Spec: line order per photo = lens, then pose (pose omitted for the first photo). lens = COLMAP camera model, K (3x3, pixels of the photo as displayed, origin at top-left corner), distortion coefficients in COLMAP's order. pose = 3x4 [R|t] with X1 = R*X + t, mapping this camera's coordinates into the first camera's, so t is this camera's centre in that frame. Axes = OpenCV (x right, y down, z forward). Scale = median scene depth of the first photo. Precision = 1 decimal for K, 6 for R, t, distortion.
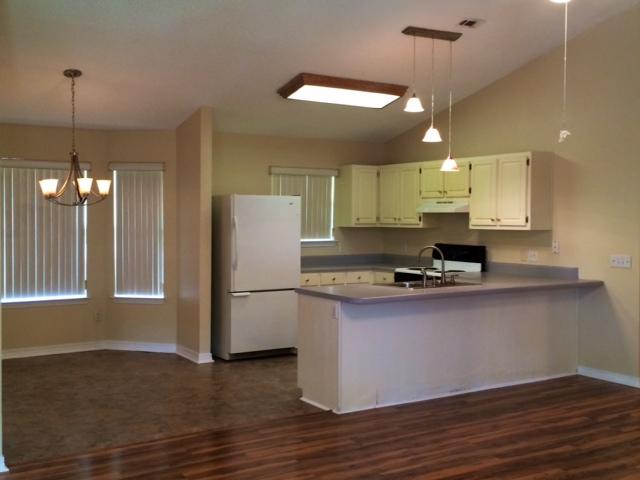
lens RADIAL K [[745.4, 0, 320.0], [0, 745.4, 240.0], [0, 0, 1]] dist [0.036803, 0.031763]
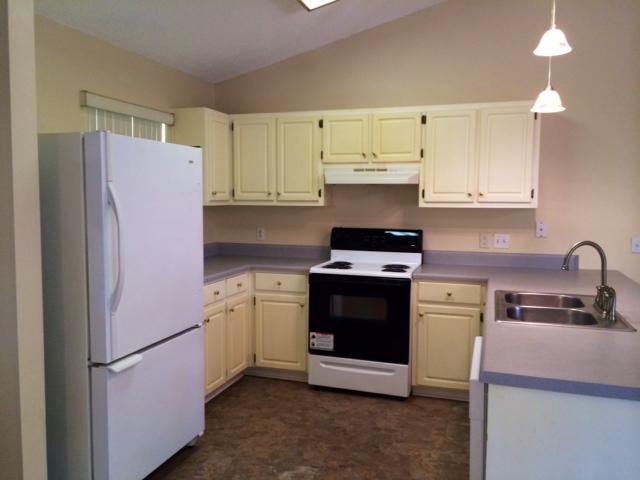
lens RADIAL K [[552.2, 0, 320.0], [0, 552.2, 240.0], [0, 0, 1]] dist [0.058731, 0.000403]
pose [[0.769961, -0.051022, 0.636047, -0.214579], [0.016840, 0.998076, 0.059677, -0.016768], [-0.637868, -0.035238, 0.769339, 0.650459]]
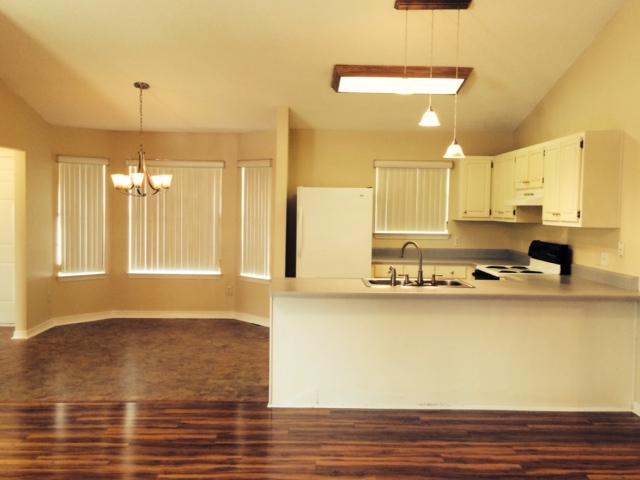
lens RADIAL K [[633.1, 0, 320.0], [0, 633.1, 240.0], [0, 0, 1]] dist [0.050796, -0.004445]
pose [[0.852220, 0.037374, -0.521847, 0.368373], [-0.029033, 0.999287, 0.024156, -0.007299], [0.522378, -0.005435, 0.852697, 0.228391]]
